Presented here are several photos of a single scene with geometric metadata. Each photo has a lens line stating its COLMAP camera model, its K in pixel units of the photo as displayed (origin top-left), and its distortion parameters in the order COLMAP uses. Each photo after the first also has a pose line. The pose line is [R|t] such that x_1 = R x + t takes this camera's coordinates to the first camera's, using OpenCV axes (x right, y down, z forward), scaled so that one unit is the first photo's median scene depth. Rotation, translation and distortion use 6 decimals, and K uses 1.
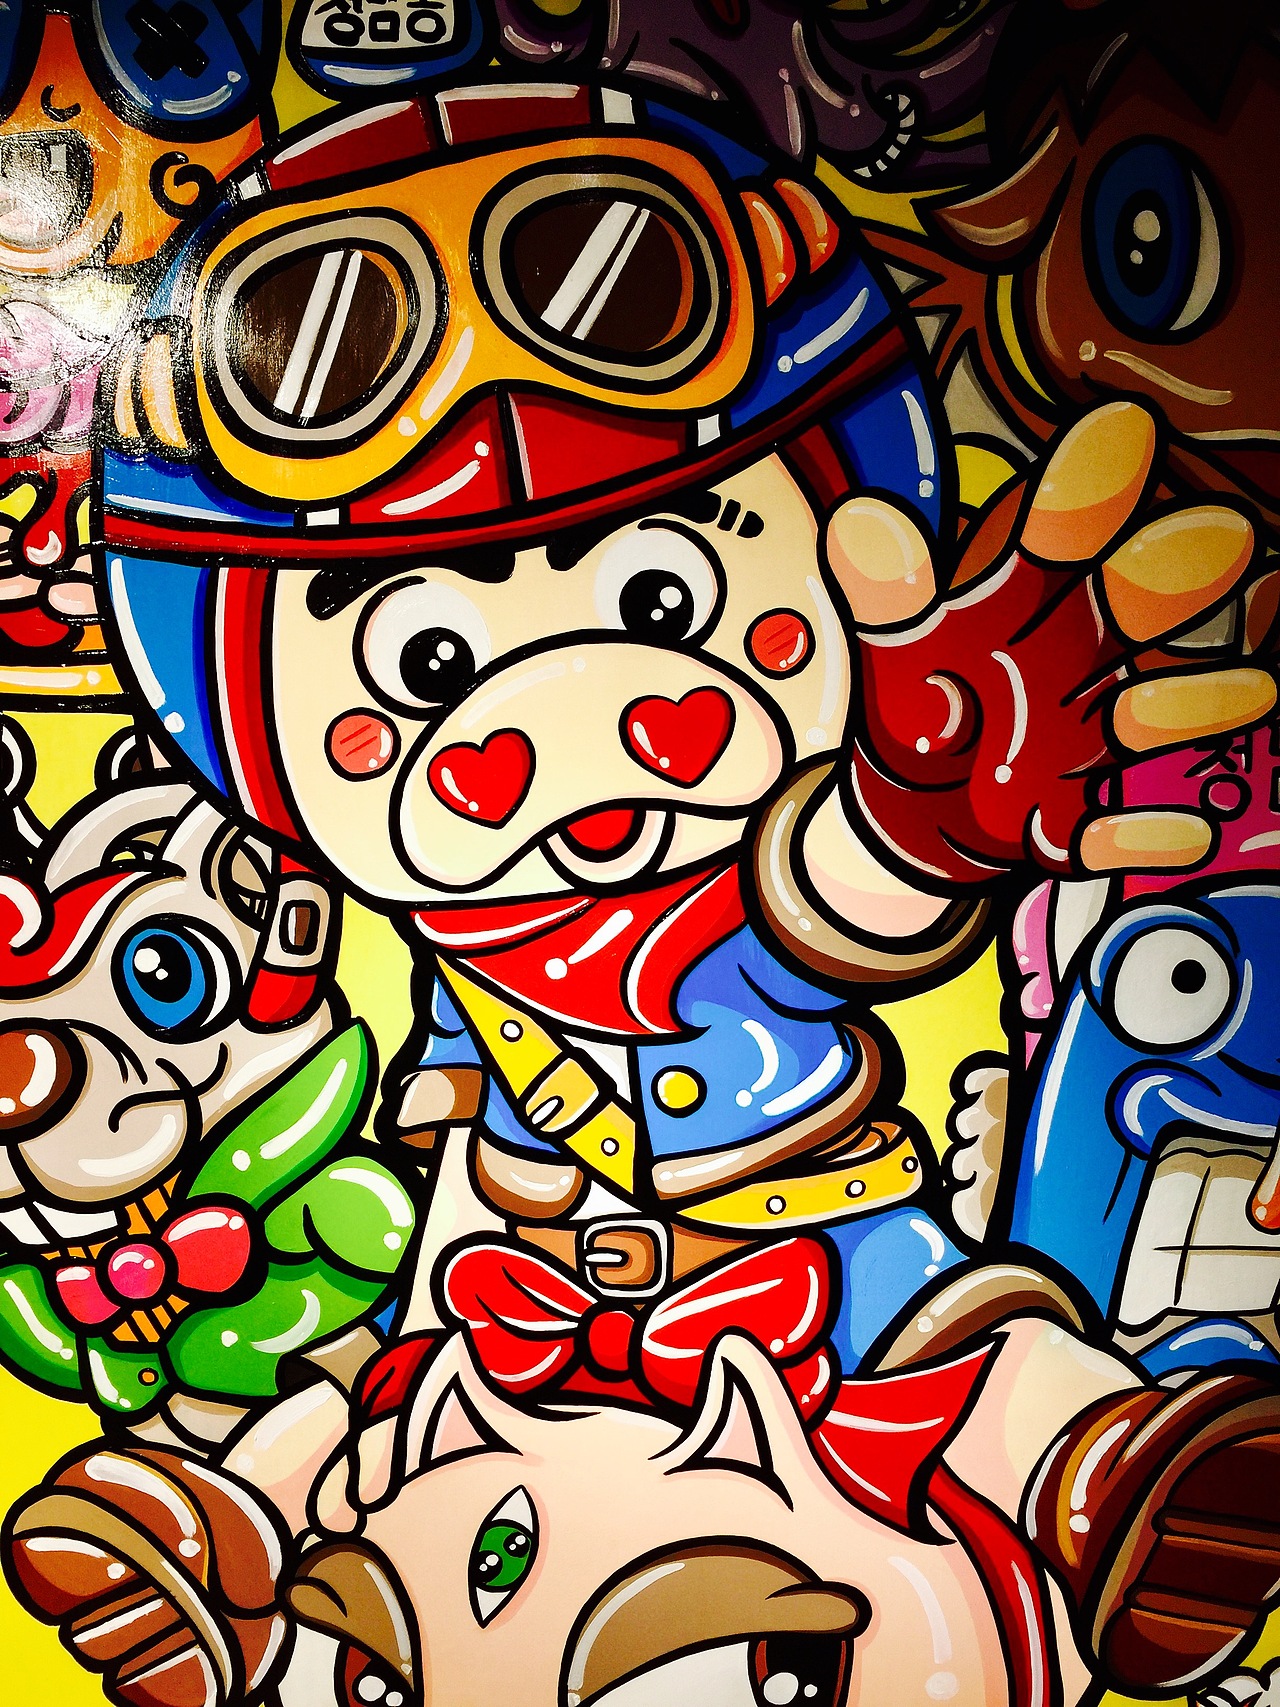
lens RADIAL K [[1457.3, 0, 655.3], [0, 1457.3, 838.6], [0, 0, 1]] dist [0.075887, -0.105682]
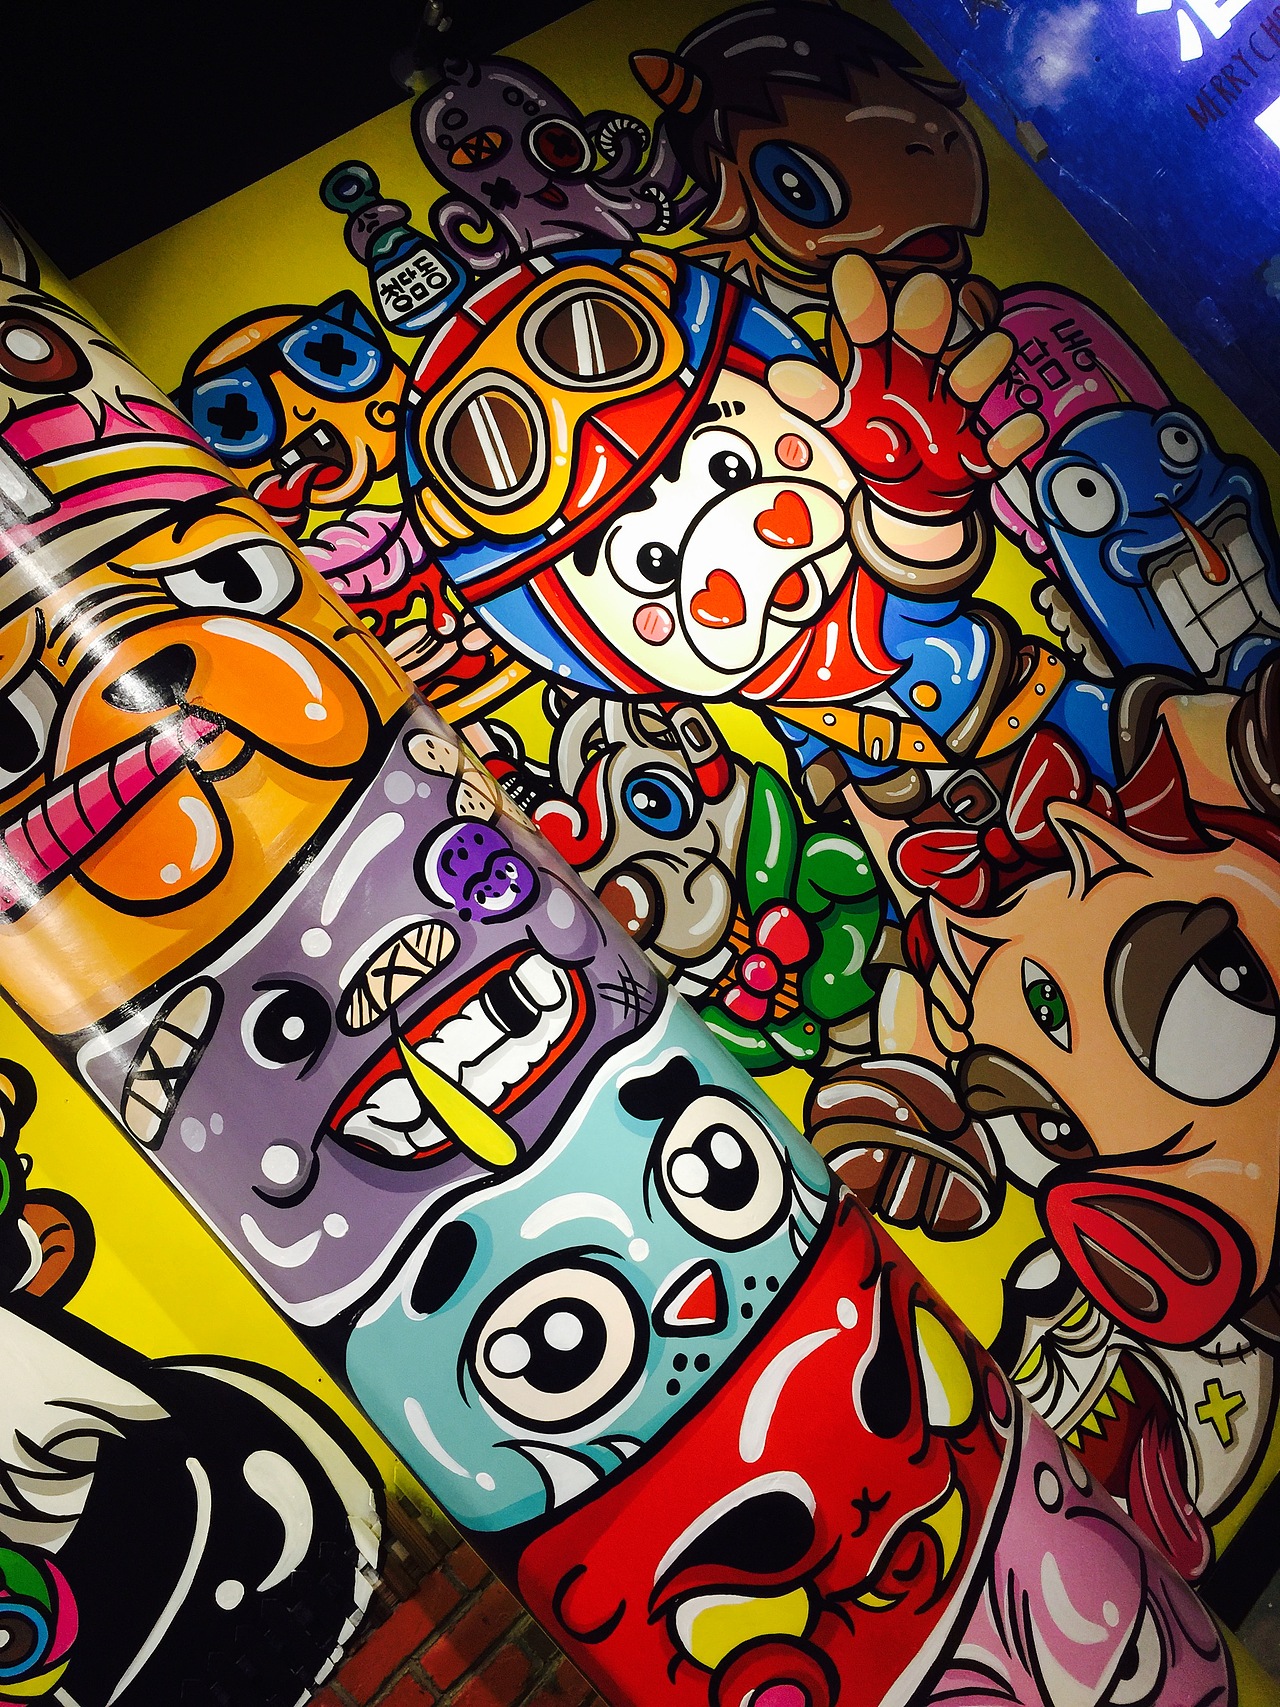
lens RADIAL K [[1457.3, 0, 617.7], [0, 1457.3, 842.0], [0, 0, 1]] dist [0.075887, -0.105682]
pose [[0.755033, -0.597856, 0.269246, -0.791129], [0.647070, 0.745747, -0.158626, 0.338525], [-0.105954, 0.293988, 0.949918, -0.455628]]
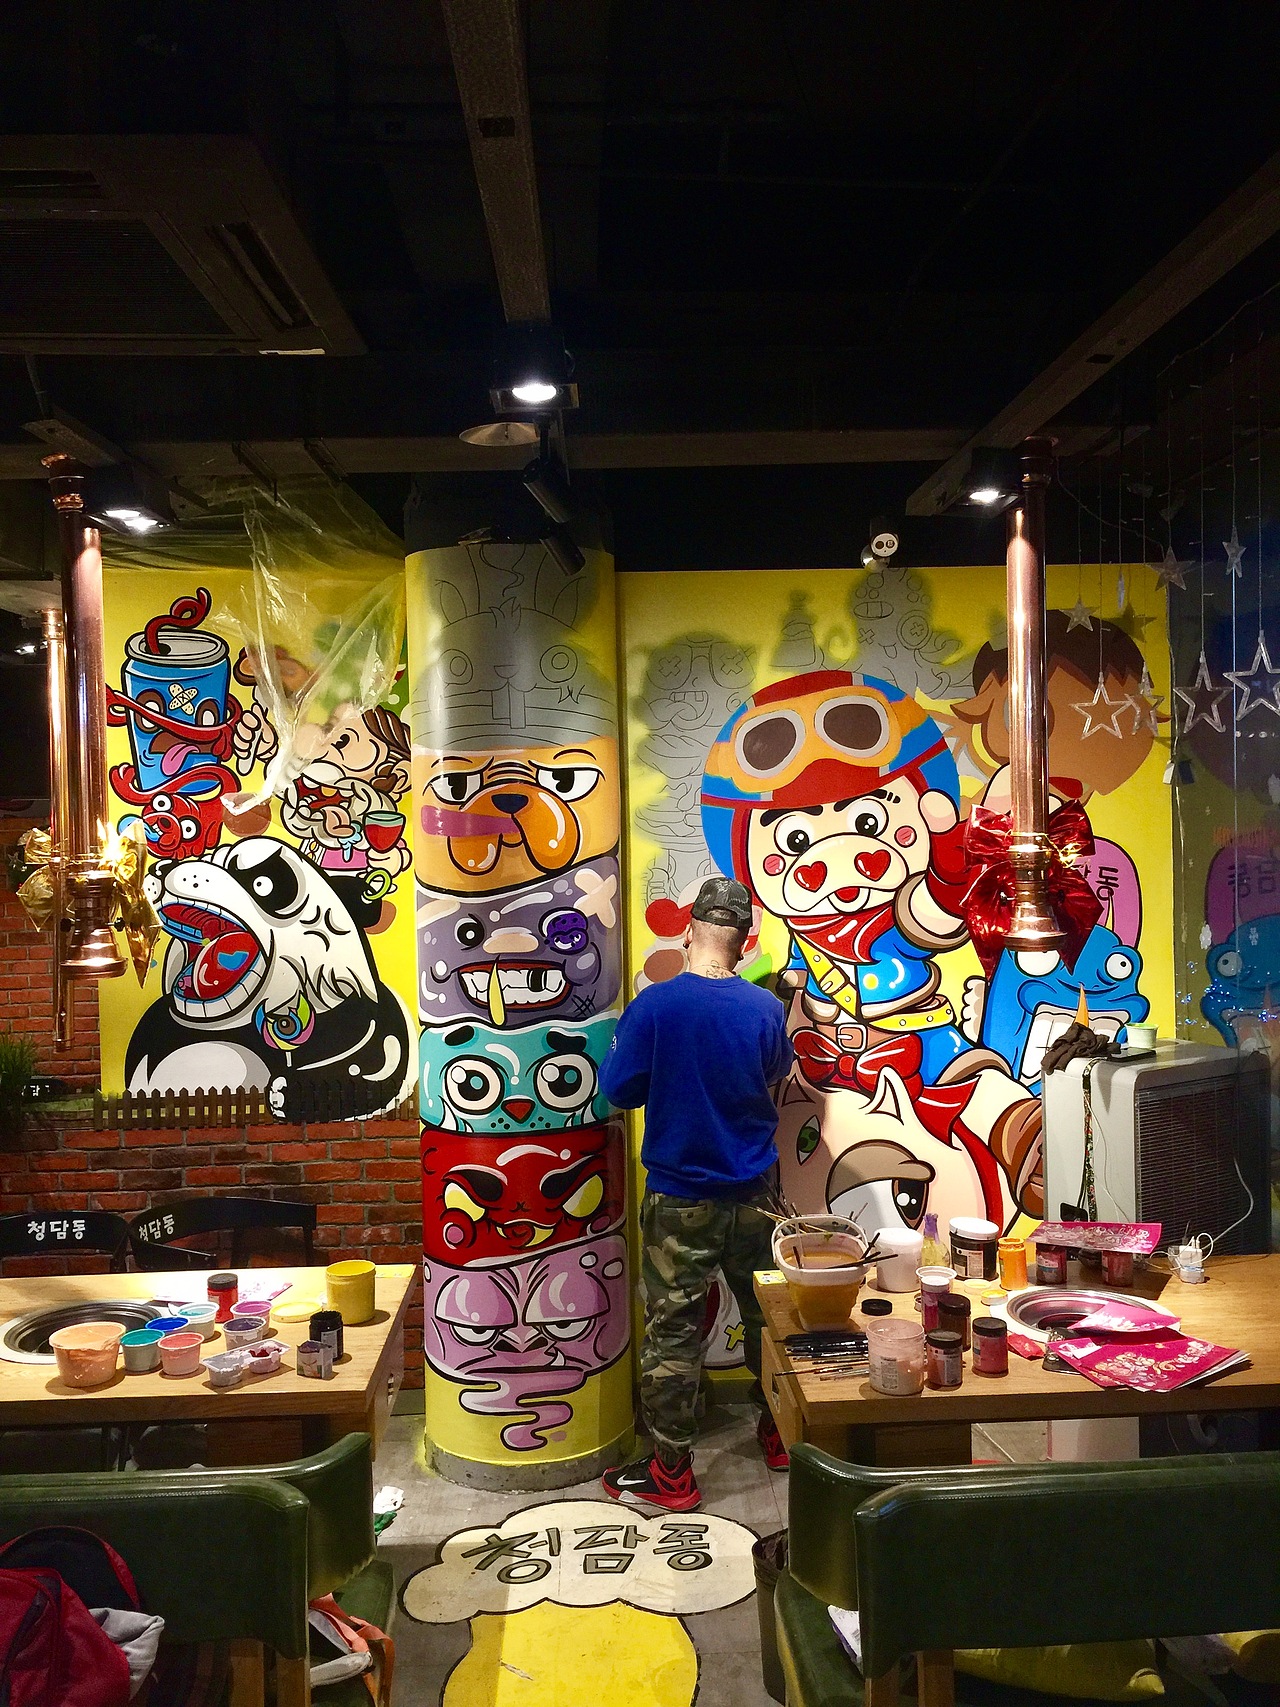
lens RADIAL K [[1457.3, 0, 639.6], [0, 1457.3, 843.4], [0, 0, 1]] dist [0.075887, -0.105682]
pose [[0.994857, 0.019692, -0.099362, -0.171746], [-0.031884, 0.991938, -0.122651, 0.285083], [0.096145, 0.125188, 0.987463, -2.158129]]
